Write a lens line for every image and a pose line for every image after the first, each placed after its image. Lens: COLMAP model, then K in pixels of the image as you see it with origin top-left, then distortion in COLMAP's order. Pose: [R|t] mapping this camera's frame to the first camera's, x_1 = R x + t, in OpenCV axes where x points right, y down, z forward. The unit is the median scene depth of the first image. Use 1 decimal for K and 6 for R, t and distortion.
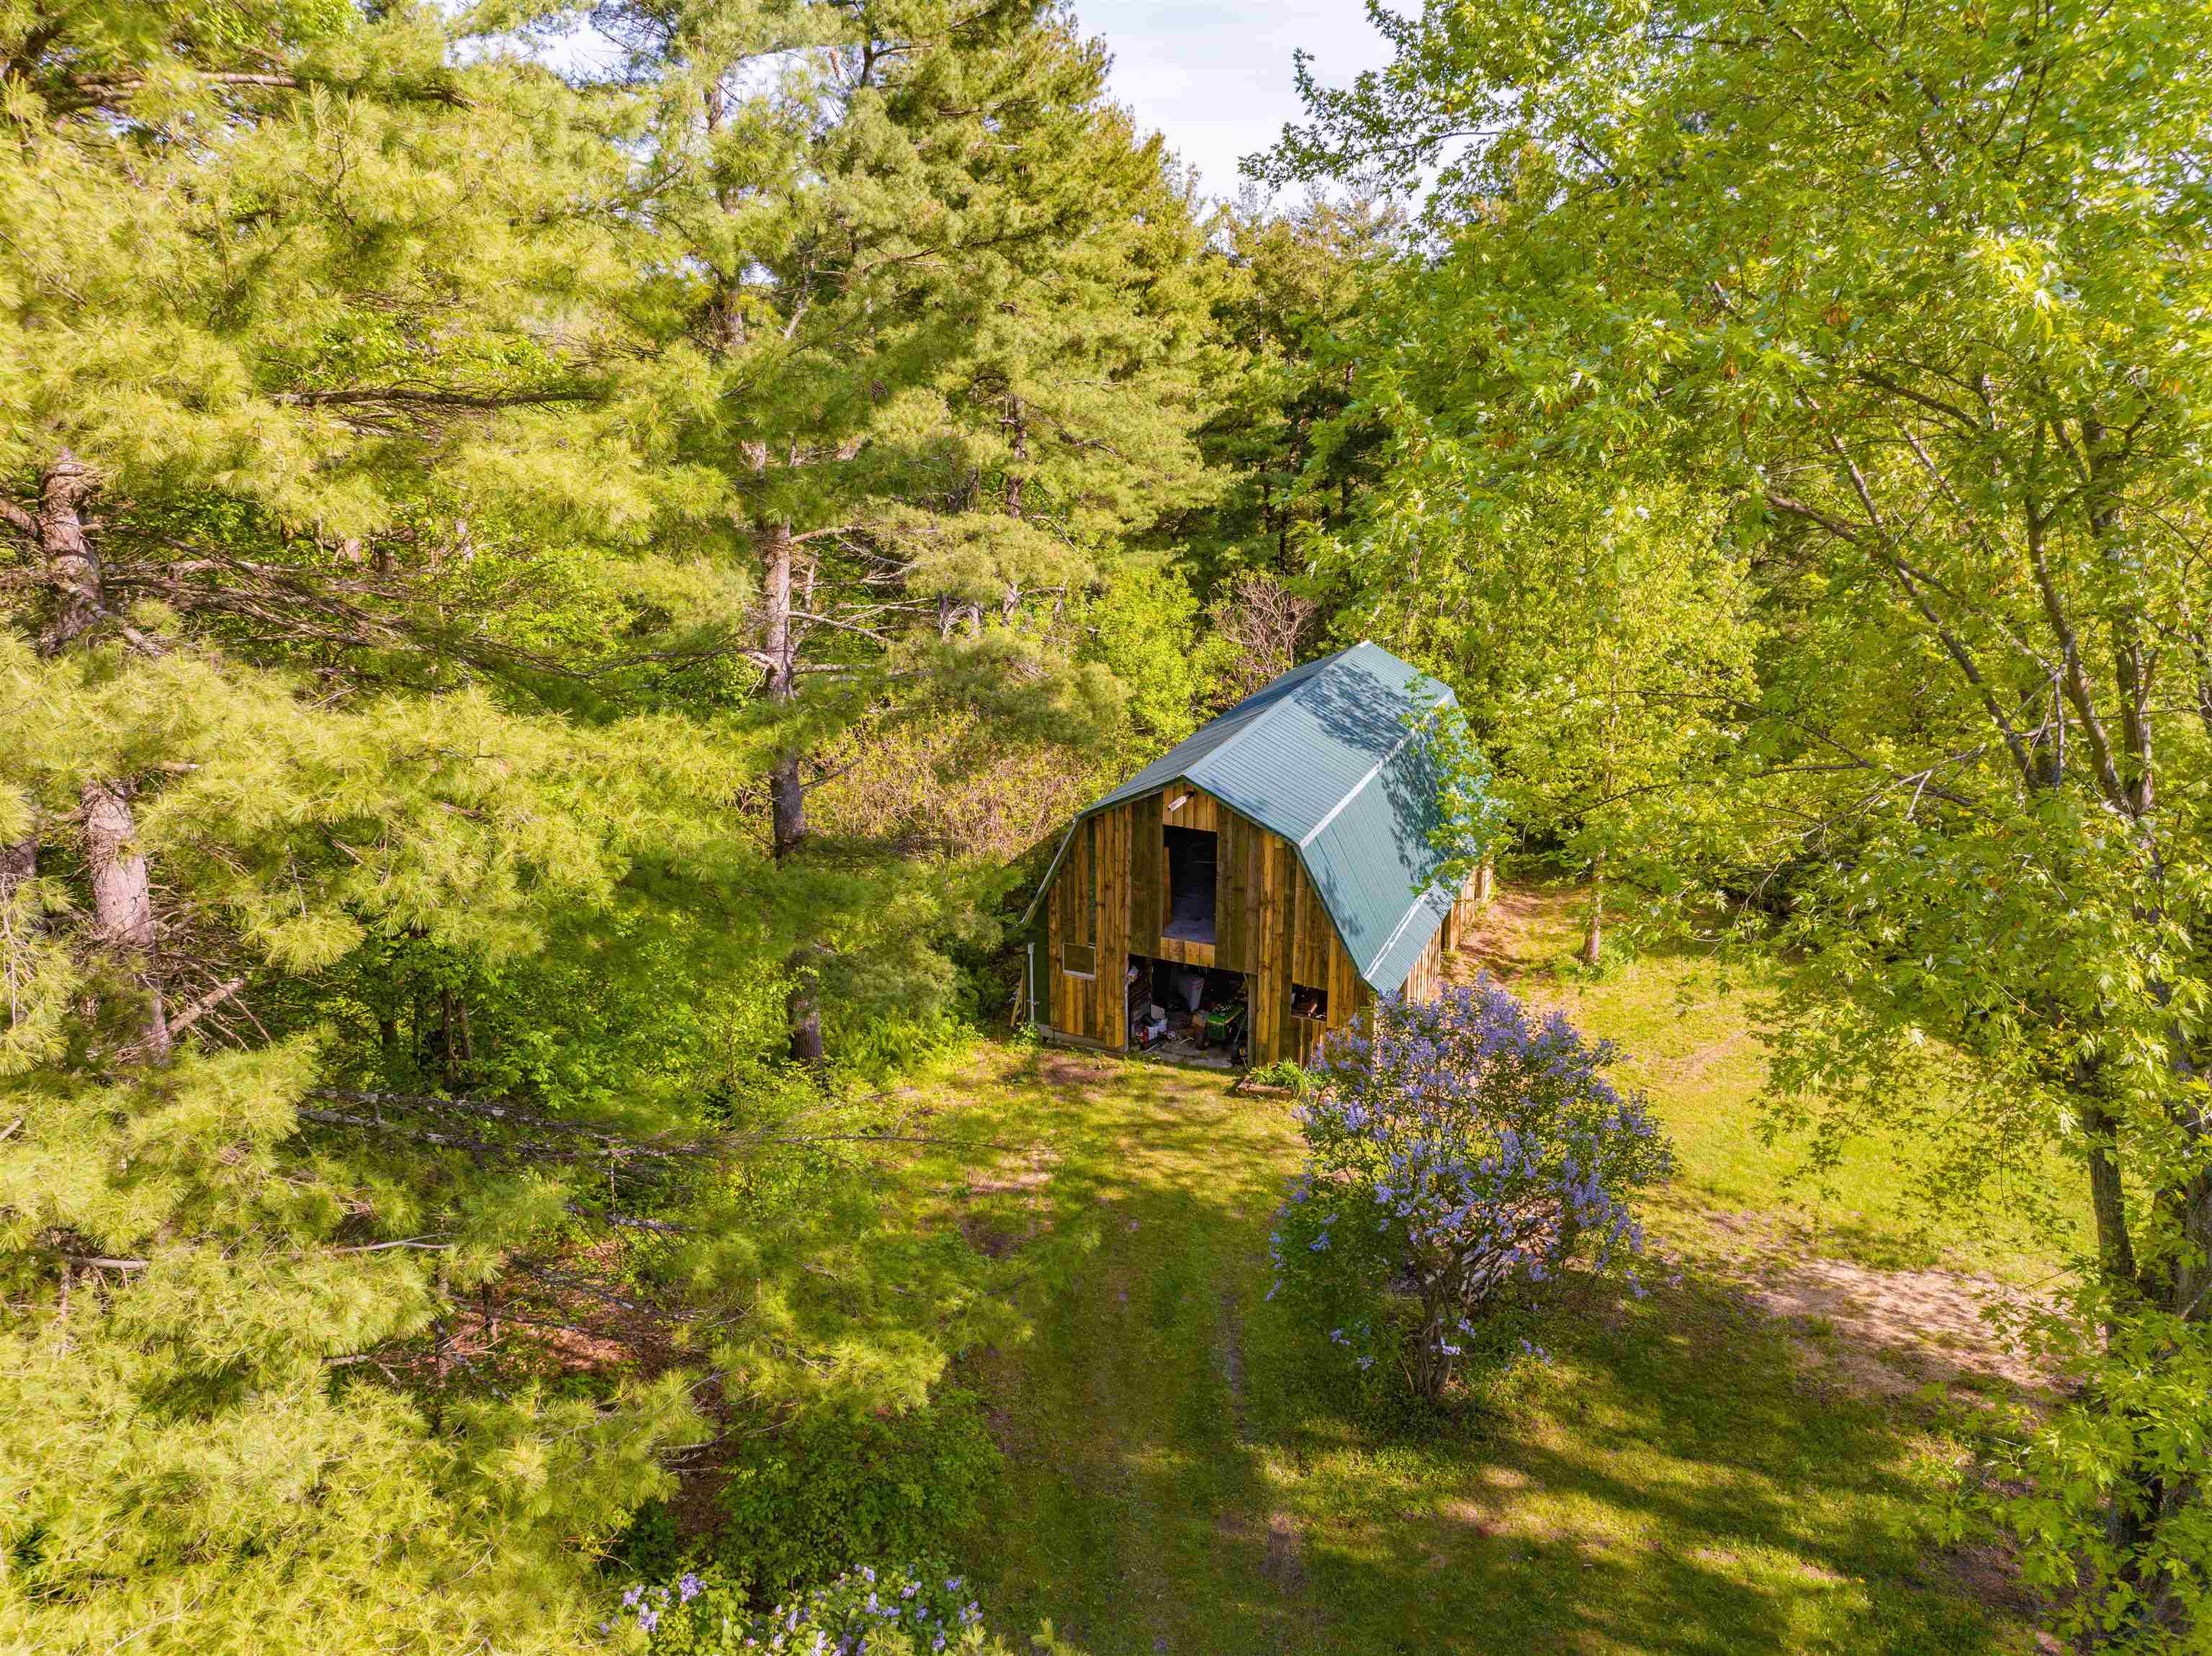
lens RADIAL K [[1561.6, 0, 1106.0], [0, 1561.6, 828.0], [0, 0, 1]] dist [-0.093944, 0.054670]
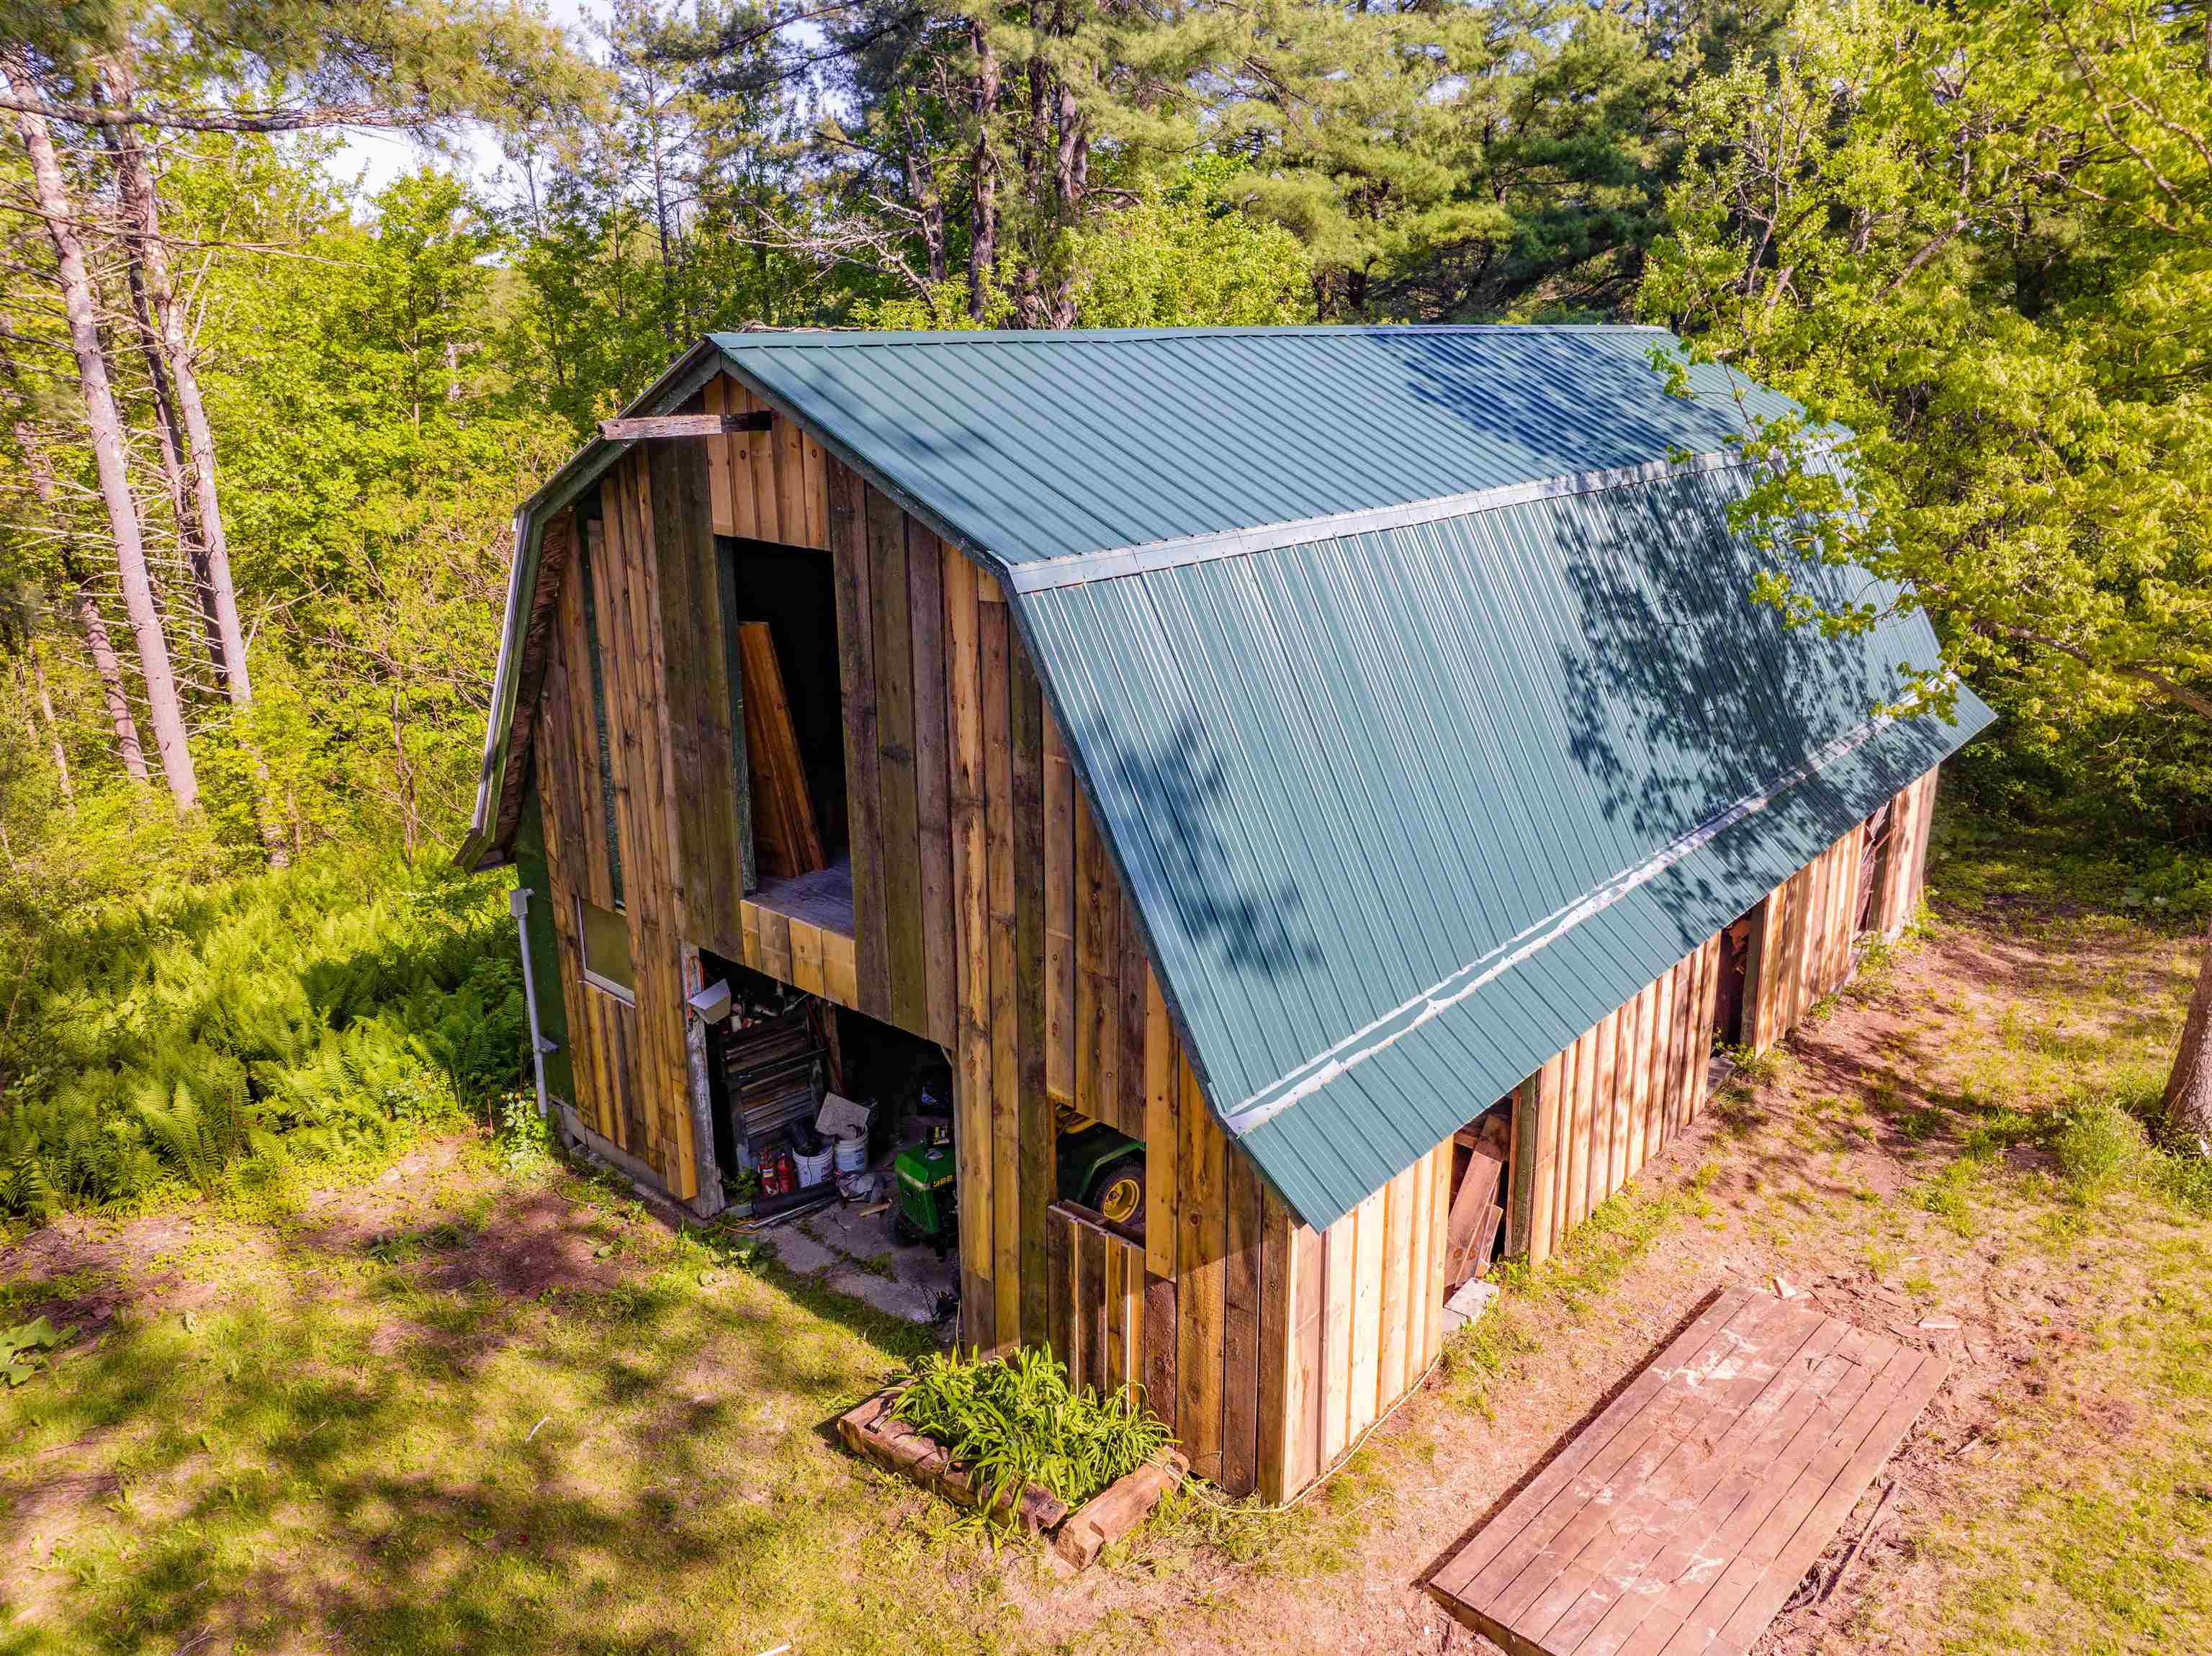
lens RADIAL K [[1561.6, 0, 1106.0], [0, 1561.6, 828.0], [0, 0, 1]] dist [-0.093944, 0.054670]
pose [[0.954209, 0.089036, -0.285583, 0.197702], [-0.092917, 0.995674, -0.000041, 0.046925], [0.284344, 0.026575, 0.958354, 0.694958]]
